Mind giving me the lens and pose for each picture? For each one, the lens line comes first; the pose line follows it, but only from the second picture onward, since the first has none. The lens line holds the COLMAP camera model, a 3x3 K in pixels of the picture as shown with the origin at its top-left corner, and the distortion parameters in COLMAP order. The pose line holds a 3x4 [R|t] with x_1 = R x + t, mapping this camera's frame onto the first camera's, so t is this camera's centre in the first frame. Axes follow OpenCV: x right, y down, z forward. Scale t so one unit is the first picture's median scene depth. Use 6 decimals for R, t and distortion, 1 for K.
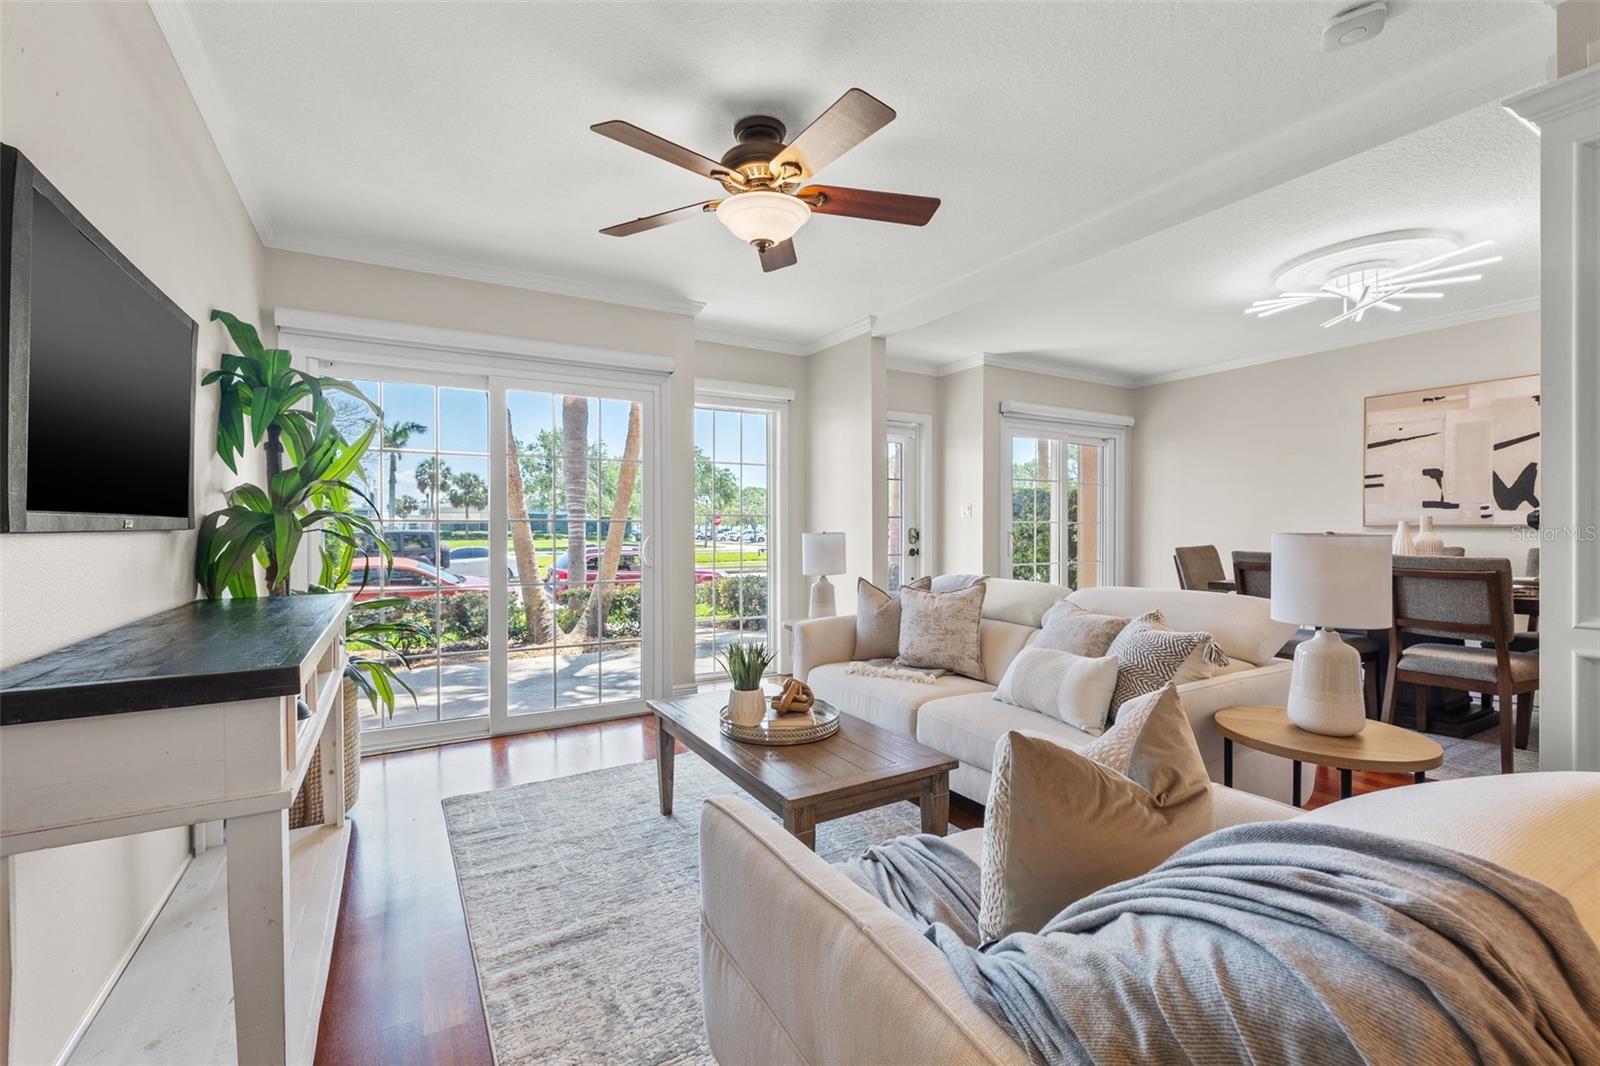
lens RADIAL K [[672.4, 0, 787.0], [0, 672.4, 531.6], [0, 0, 1]] dist [-0.000089, -0.000492]
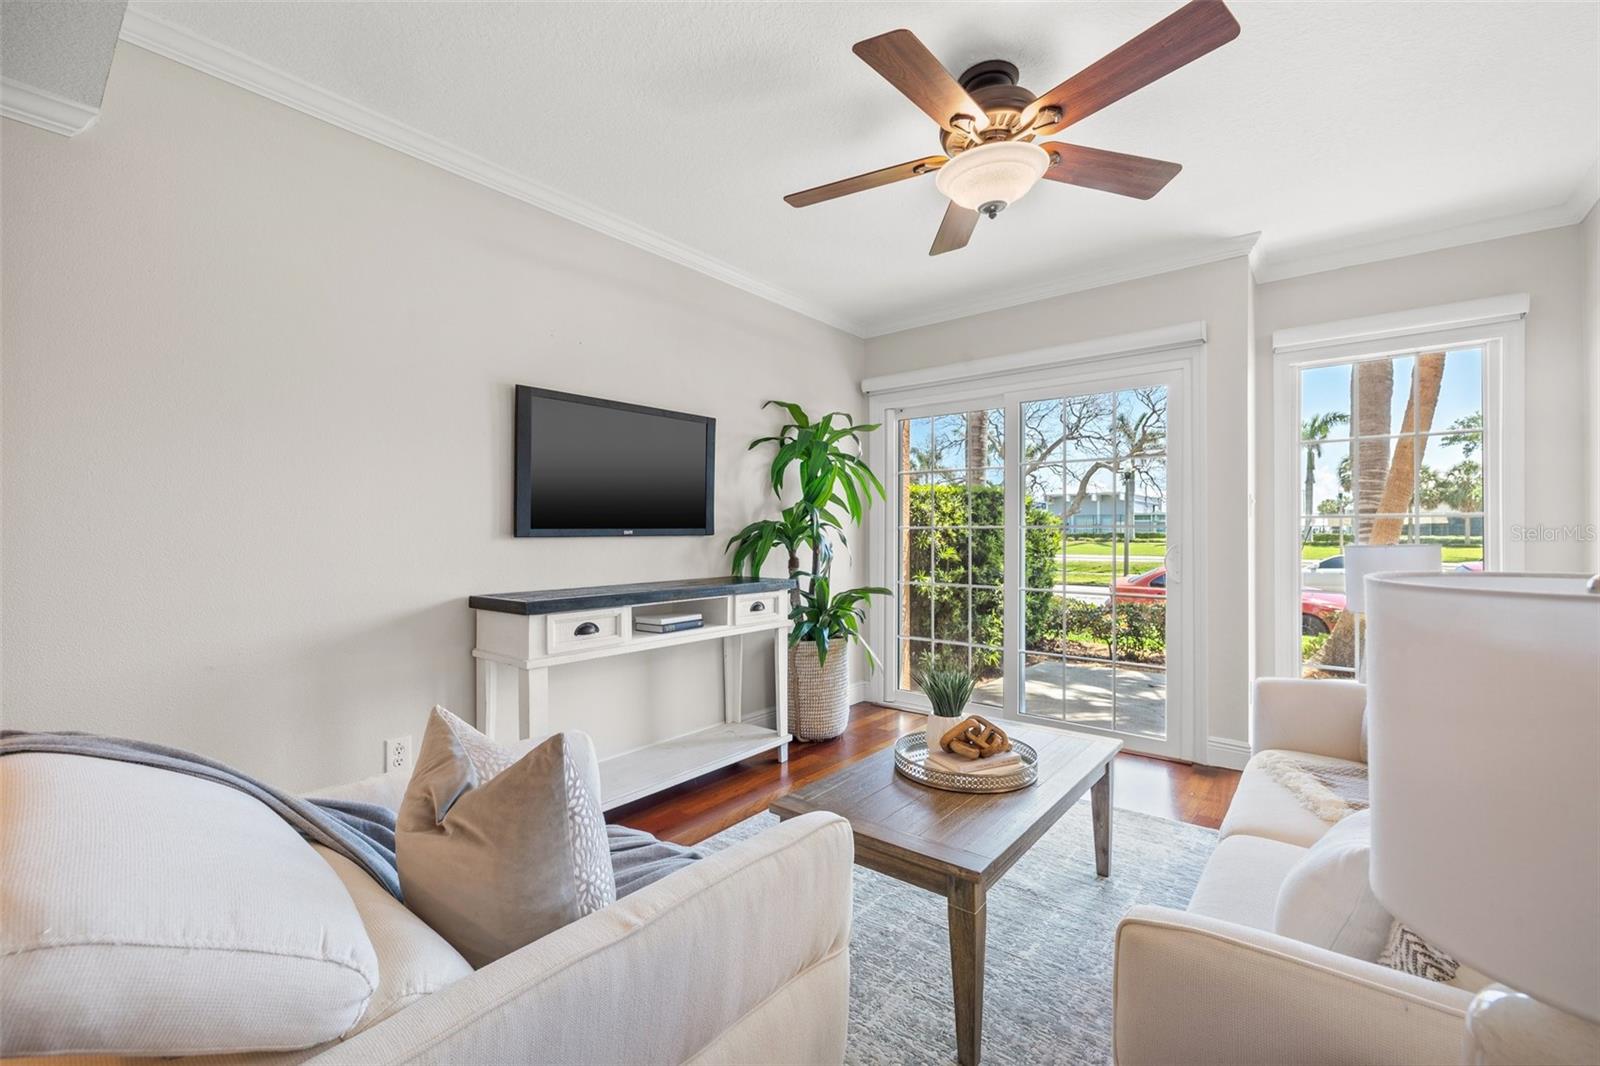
lens RADIAL K [[675.4, 0, 791.5], [0, 675.4, 536.9], [0, 0, 1]] dist [-0.000730, -0.000265]
pose [[0.351331, 0.009102, -0.936207, 0.361753], [-0.006842, 0.999951, 0.007155, -0.007194], [0.936226, 0.003892, 0.351376, 0.244242]]
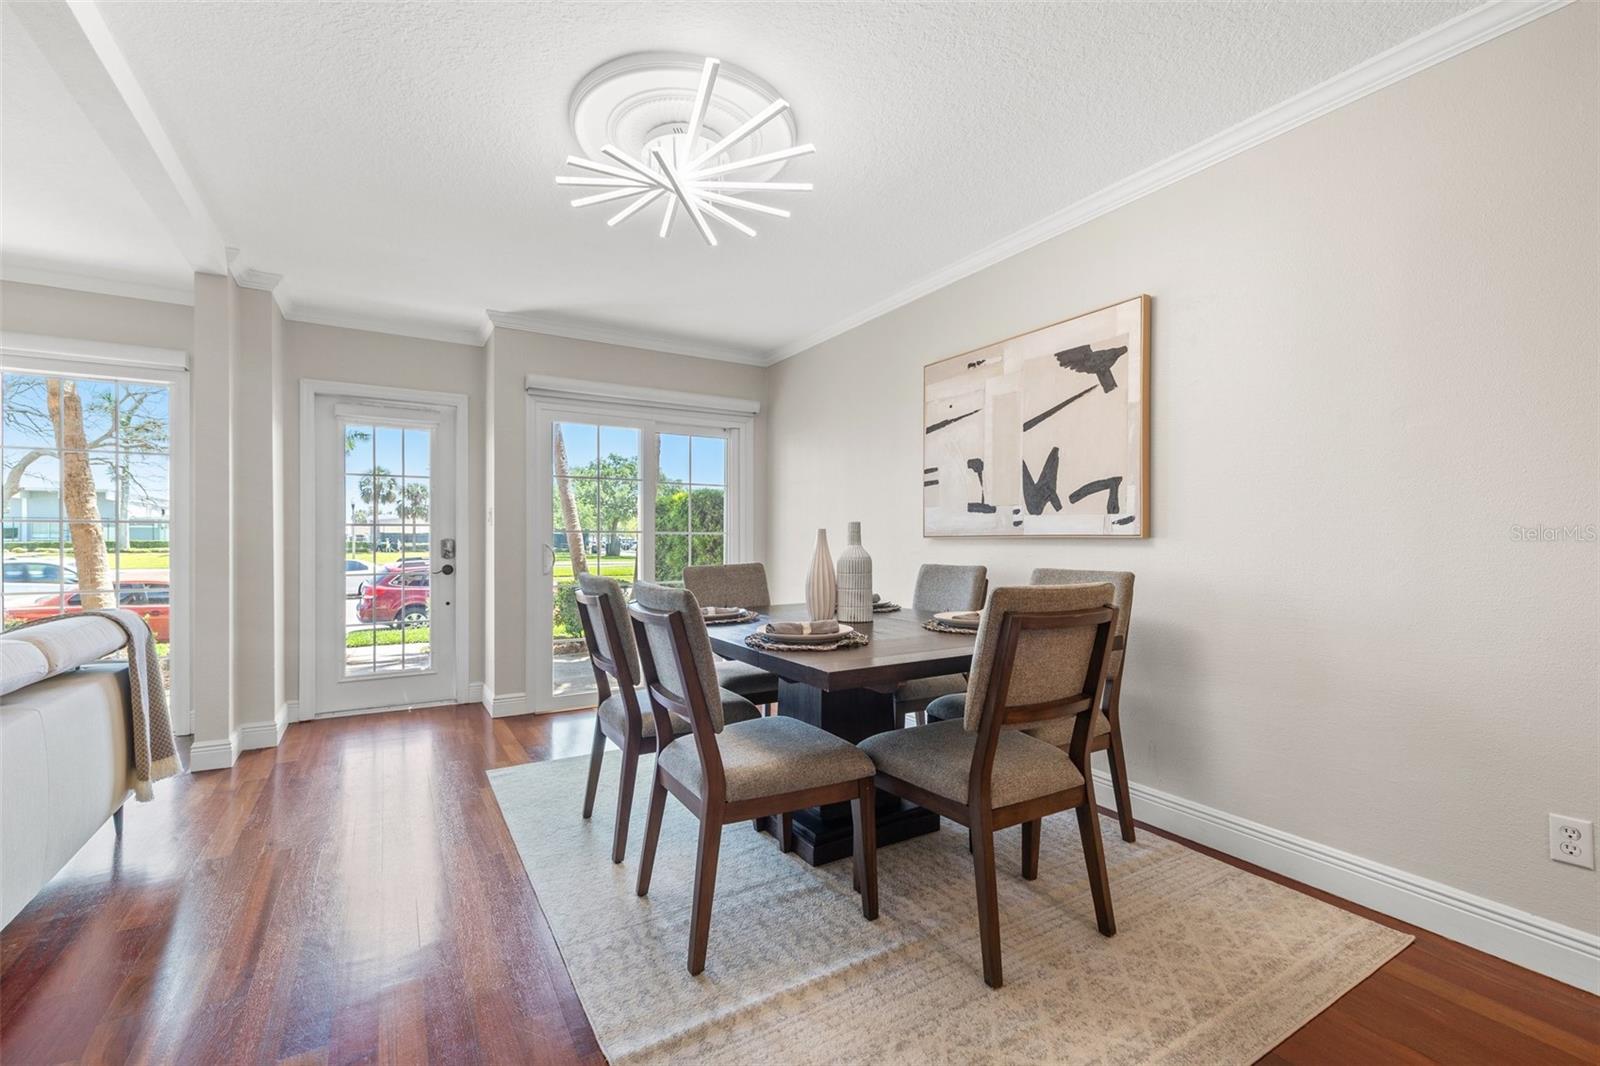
lens RADIAL K [[675.4, 0, 791.5], [0, 675.4, 536.9], [0, 0, 1]] dist [-0.000730, -0.000265]
pose [[0.999764, 0.000778, 0.021694, 0.739735], [-0.000553, 0.999946, -0.010384, -0.000820], [-0.021701, 0.010370, 0.999711, 0.268459]]
